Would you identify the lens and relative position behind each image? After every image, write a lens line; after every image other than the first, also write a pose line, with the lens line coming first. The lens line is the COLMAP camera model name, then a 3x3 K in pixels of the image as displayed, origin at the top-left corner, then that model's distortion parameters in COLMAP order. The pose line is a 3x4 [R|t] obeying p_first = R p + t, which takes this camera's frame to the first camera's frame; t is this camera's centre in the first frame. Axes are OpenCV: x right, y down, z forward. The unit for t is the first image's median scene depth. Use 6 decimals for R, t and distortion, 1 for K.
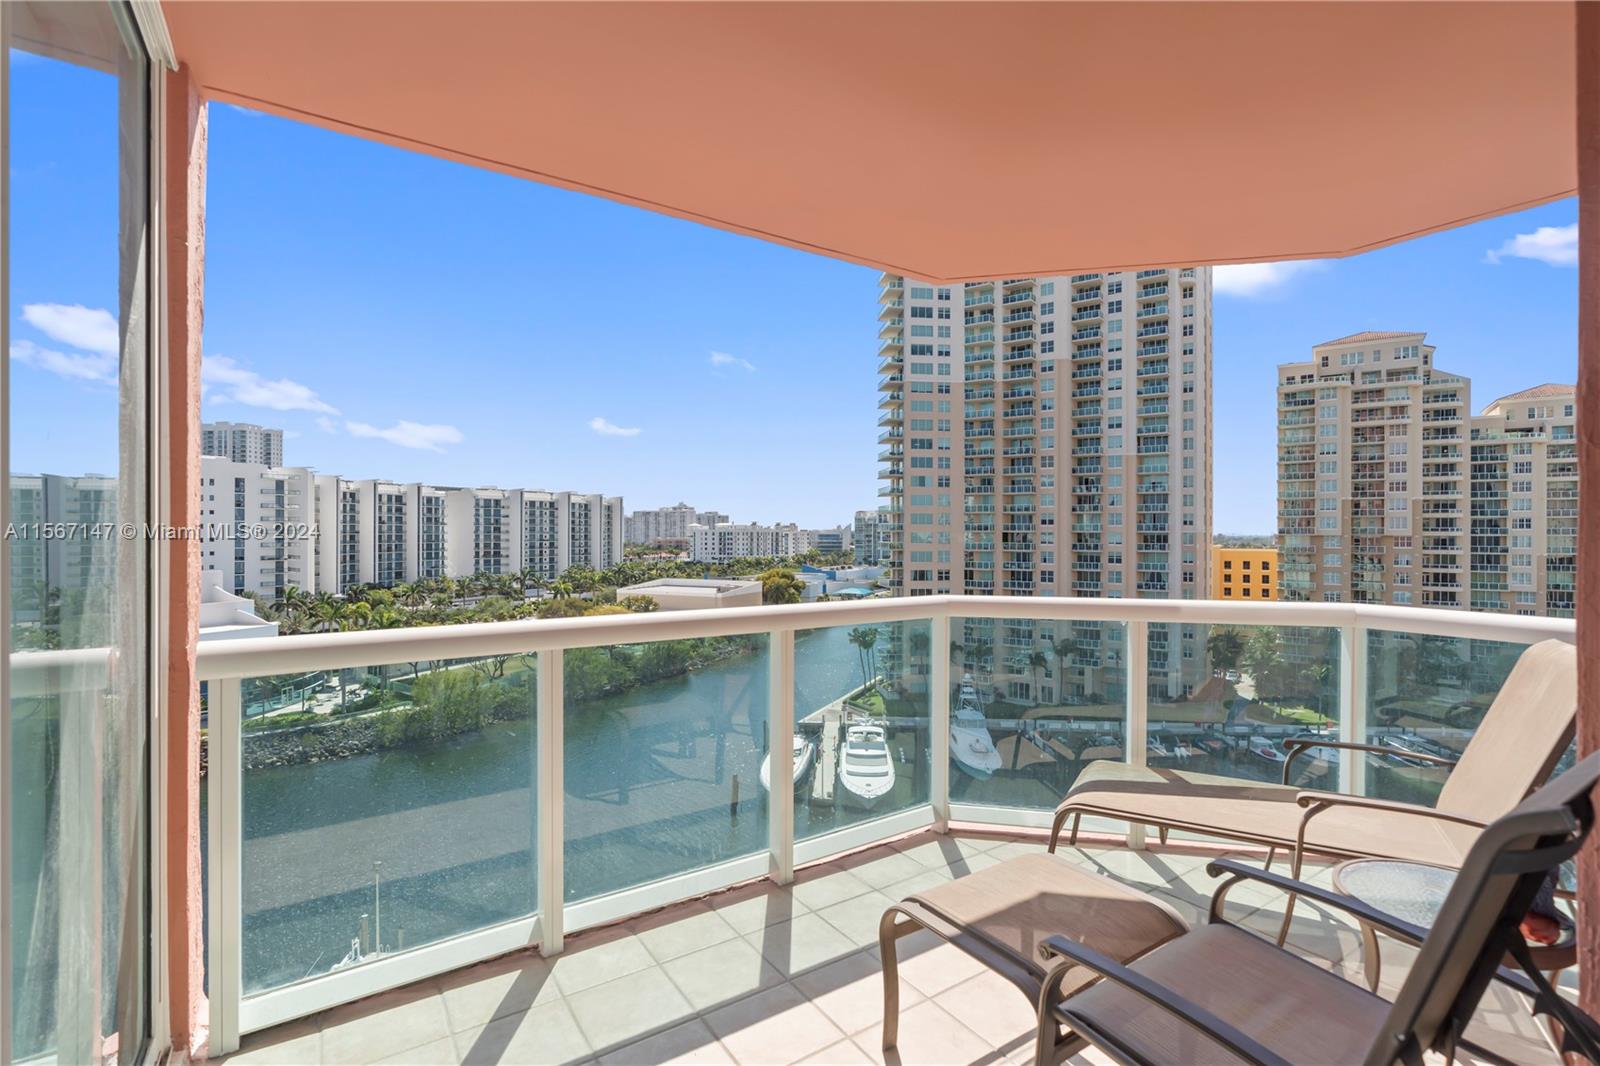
lens RADIAL K [[733.5, 0, 799.8], [0, 733.5, 530.5], [0, 0, 1]] dist [-0.001432, 0.002975]
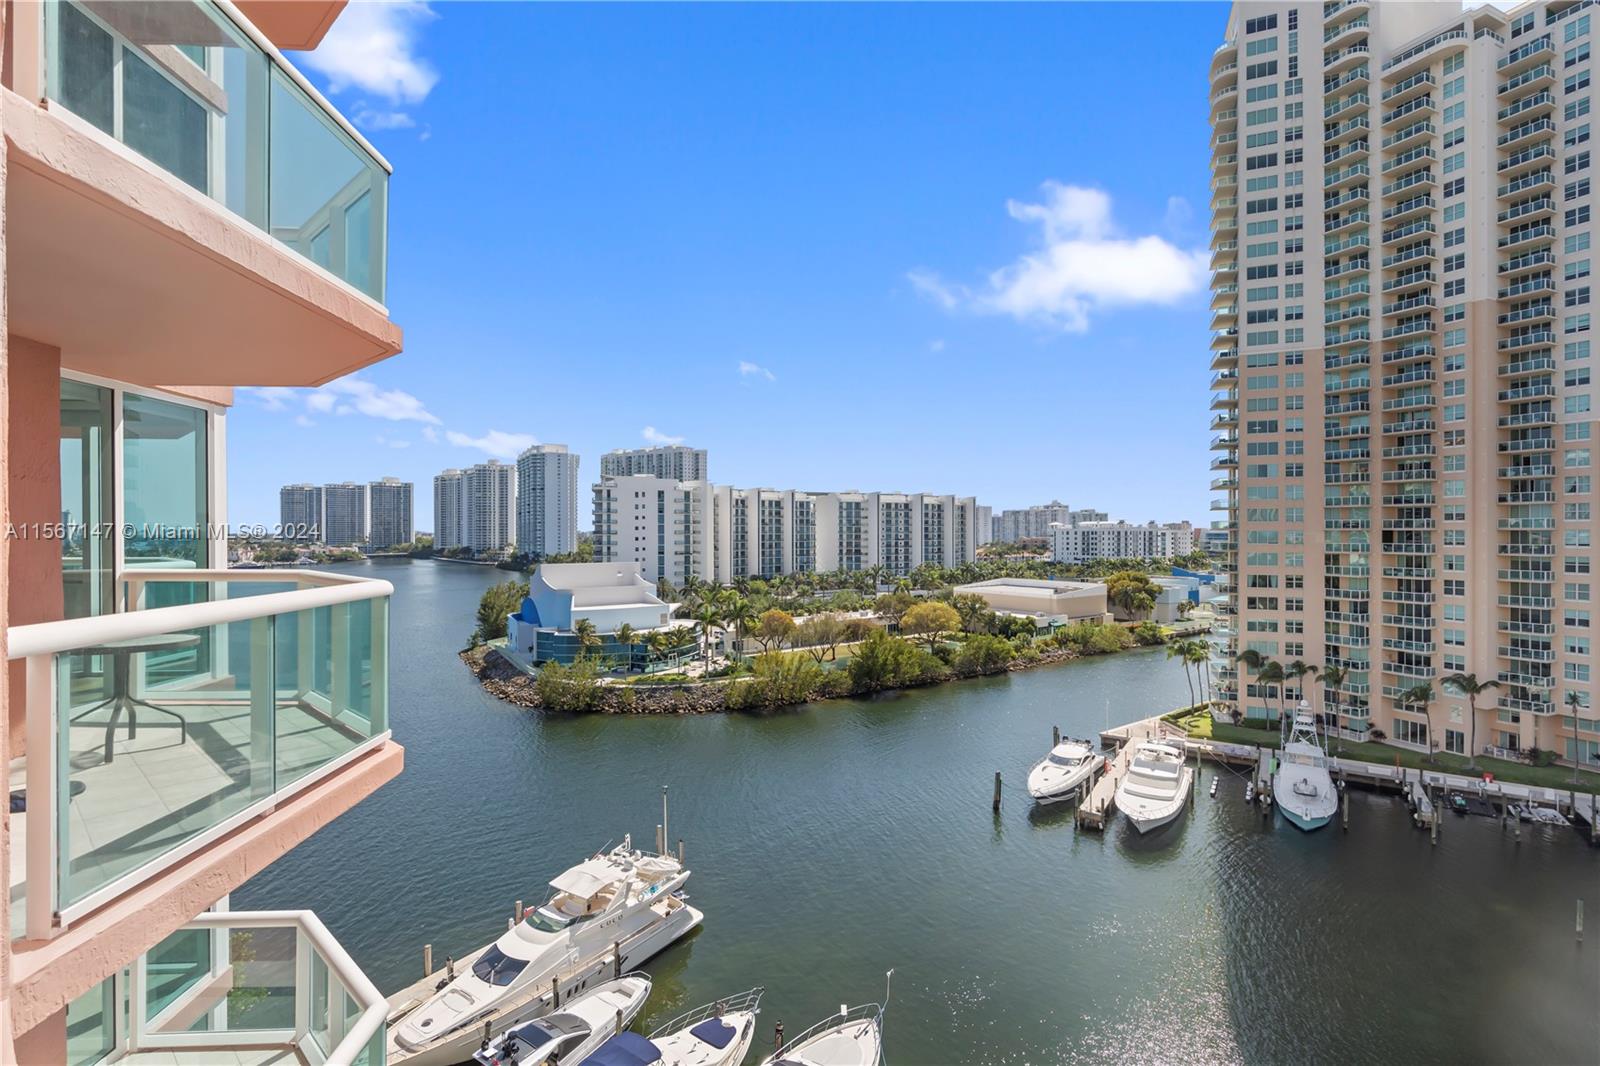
lens RADIAL K [[733.5, 0, 802.1], [0, 733.5, 532.2], [0, 0, 1]] dist [-0.001432, 0.002975]
pose [[0.870410, -0.003264, -0.492316, 0.118177], [0.004788, 0.999987, 0.001837, 0.000143], [0.492303, -0.003956, 0.870415, -0.003334]]
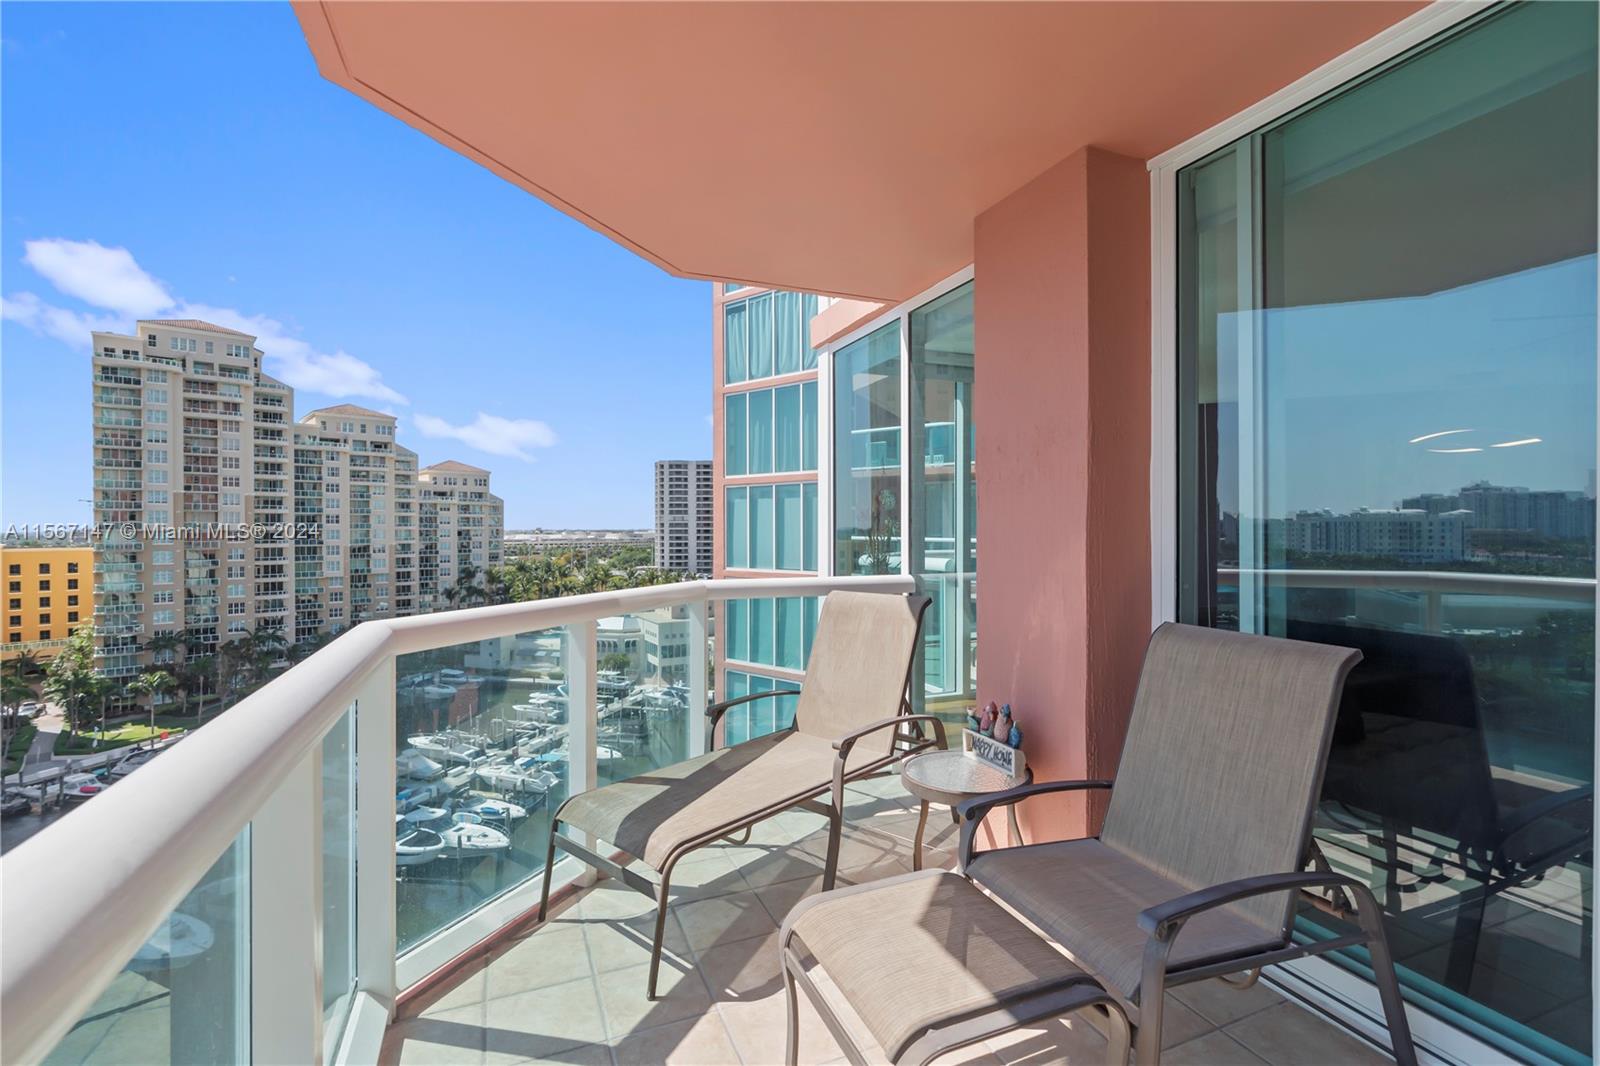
lens RADIAL K [[733.5, 0, 800.1], [0, 733.5, 530.4], [0, 0, 1]] dist [-0.001432, 0.002975]
pose [[0.207186, -0.007696, 0.978271, -0.012878], [0.001498, 0.999970, 0.007549, 0.000459], [-0.978301, -0.000098, 0.207191, 0.022681]]
